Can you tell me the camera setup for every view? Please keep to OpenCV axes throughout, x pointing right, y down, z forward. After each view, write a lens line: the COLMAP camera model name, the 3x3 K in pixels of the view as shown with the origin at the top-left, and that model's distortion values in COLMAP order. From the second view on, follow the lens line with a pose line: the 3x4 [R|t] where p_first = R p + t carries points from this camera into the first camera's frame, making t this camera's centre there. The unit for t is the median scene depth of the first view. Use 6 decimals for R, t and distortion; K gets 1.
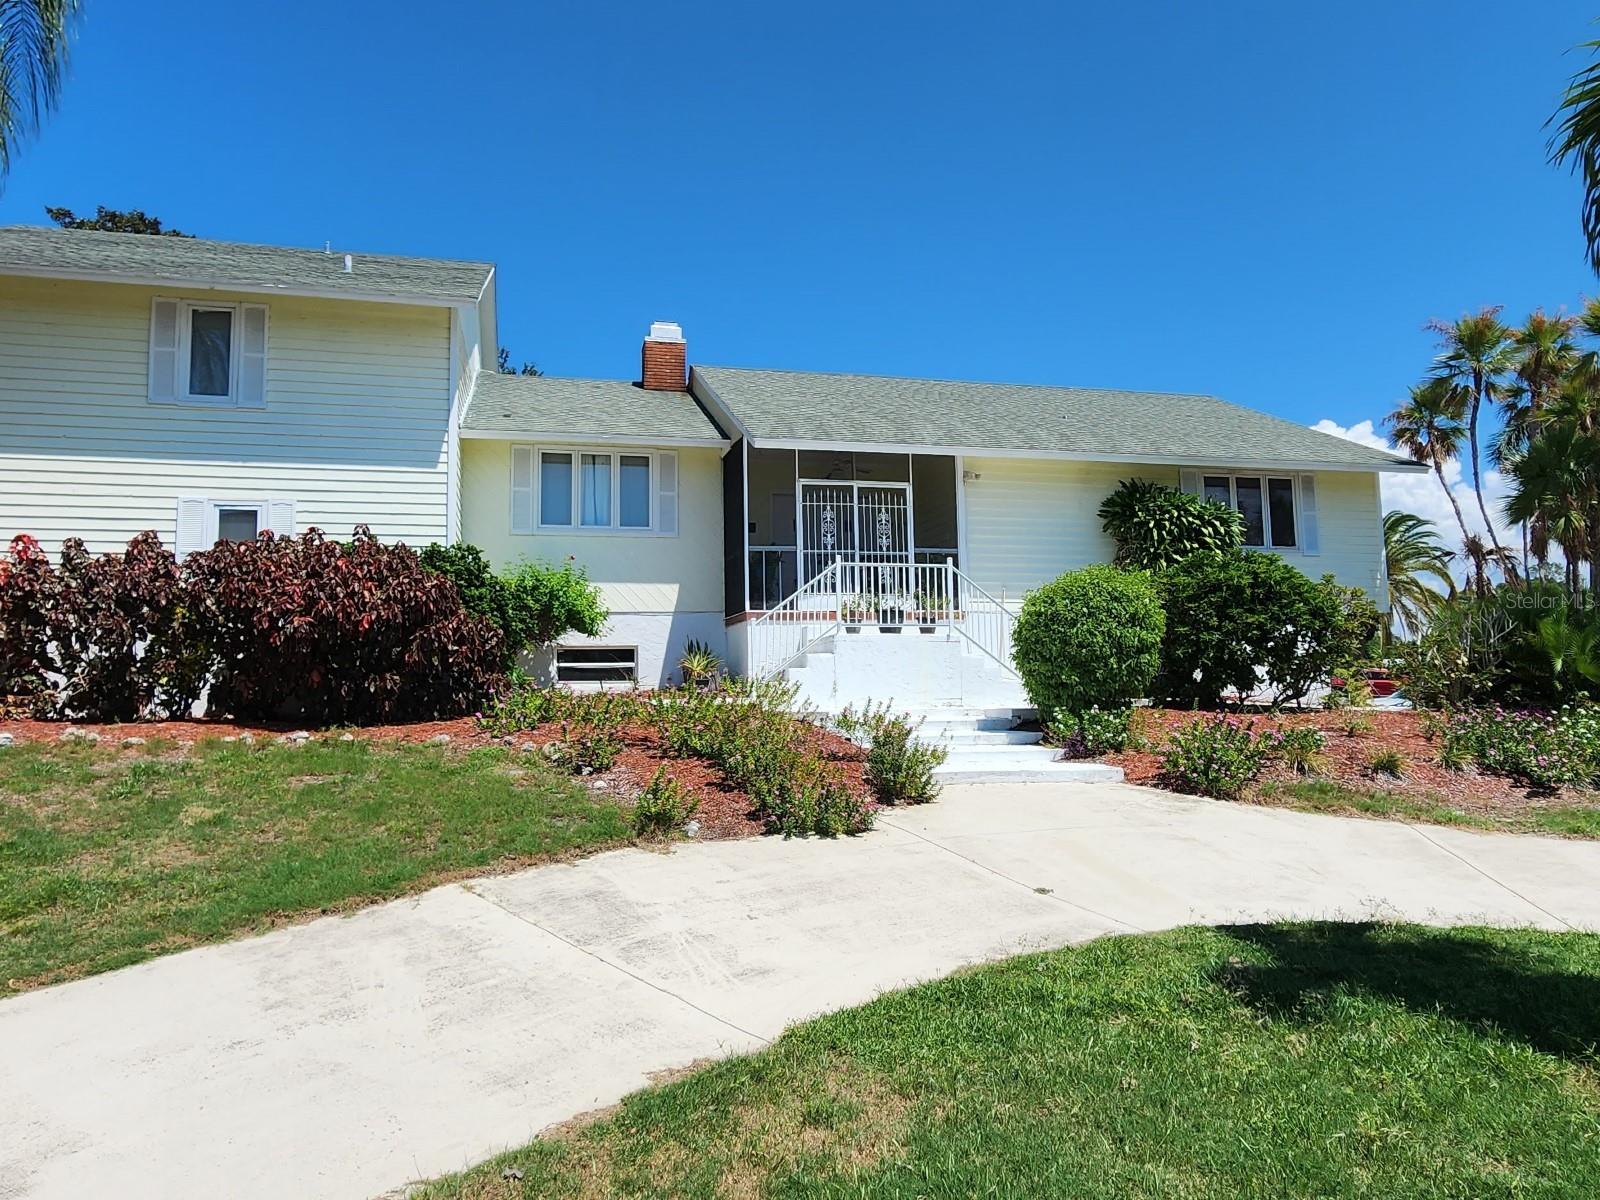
lens RADIAL K [[1073.8, 0, 800.0], [0, 1073.8, 600.0], [0, 0, 1]] dist [0.001228, 0.001500]
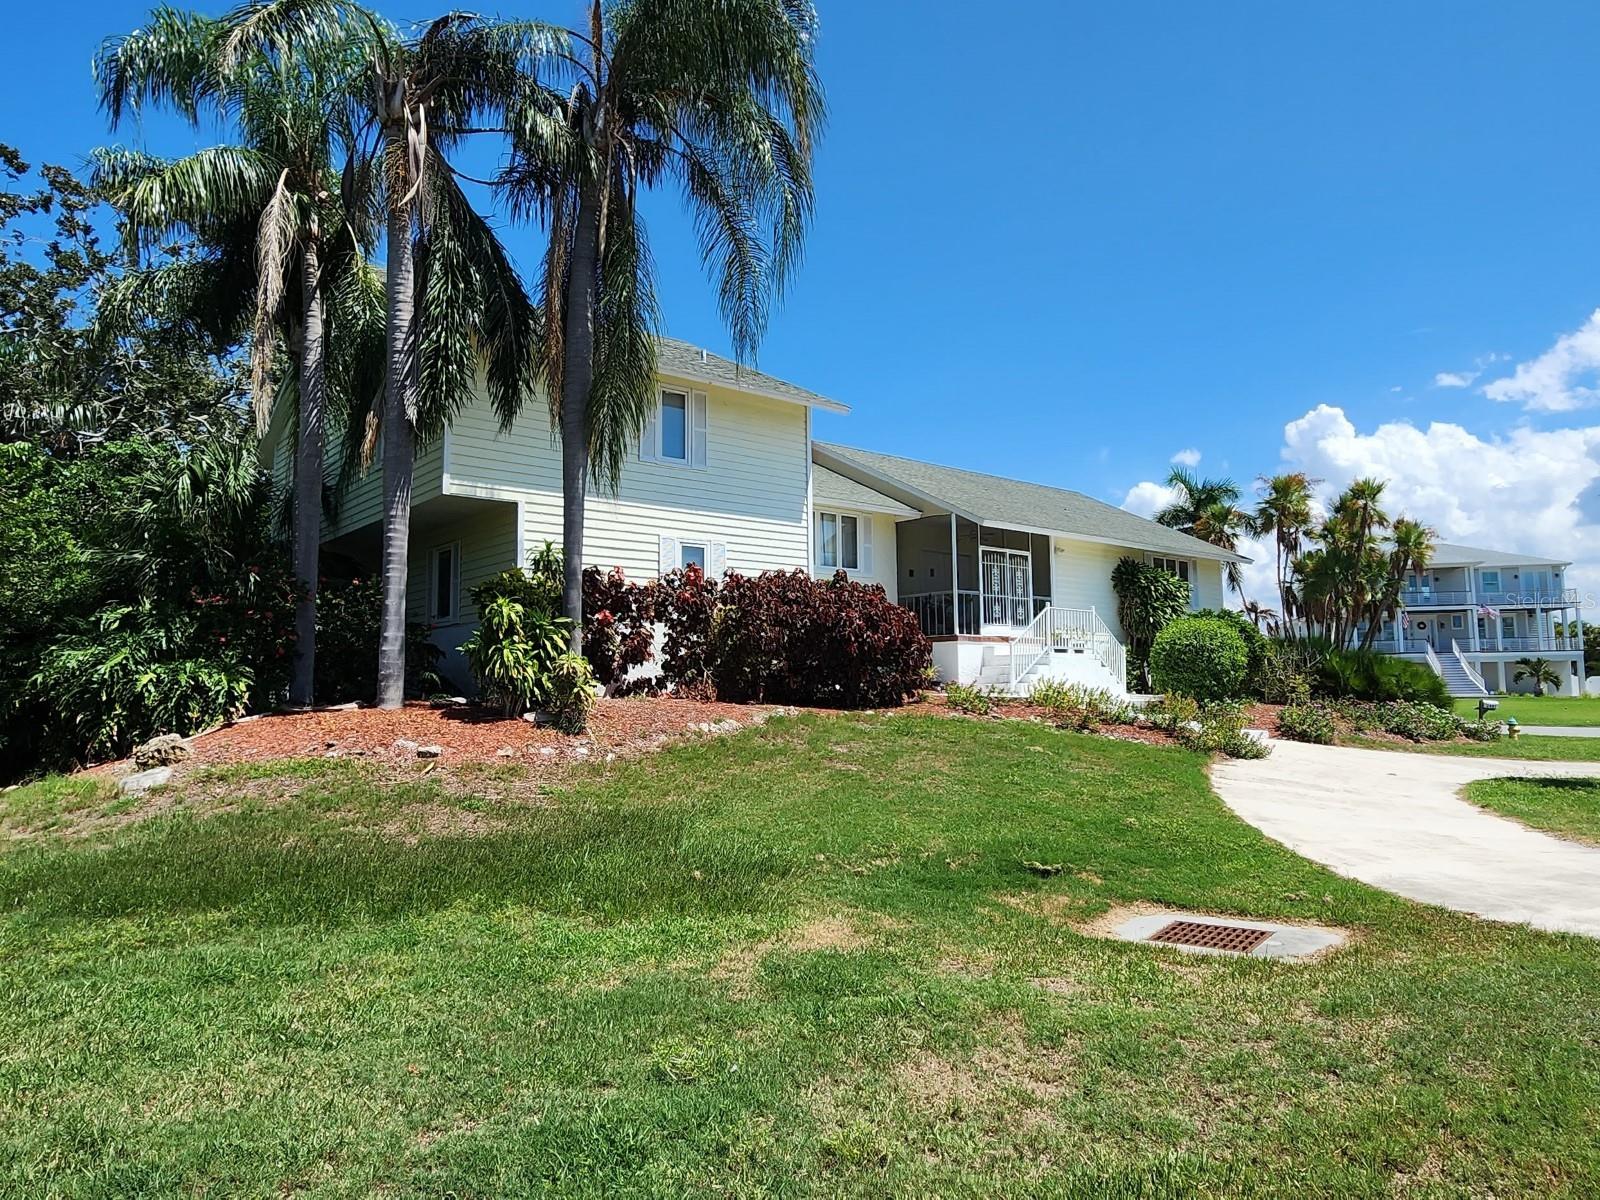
lens RADIAL K [[1073.8, 0, 800.0], [0, 1073.8, 600.0], [0, 0, 1]] dist [0.001228, 0.001500]
pose [[0.896760, 0.048400, 0.439862, -0.909010], [-0.045712, 0.998815, -0.016711, -0.001823], [-0.440150, -0.005121, 0.897910, -0.229496]]
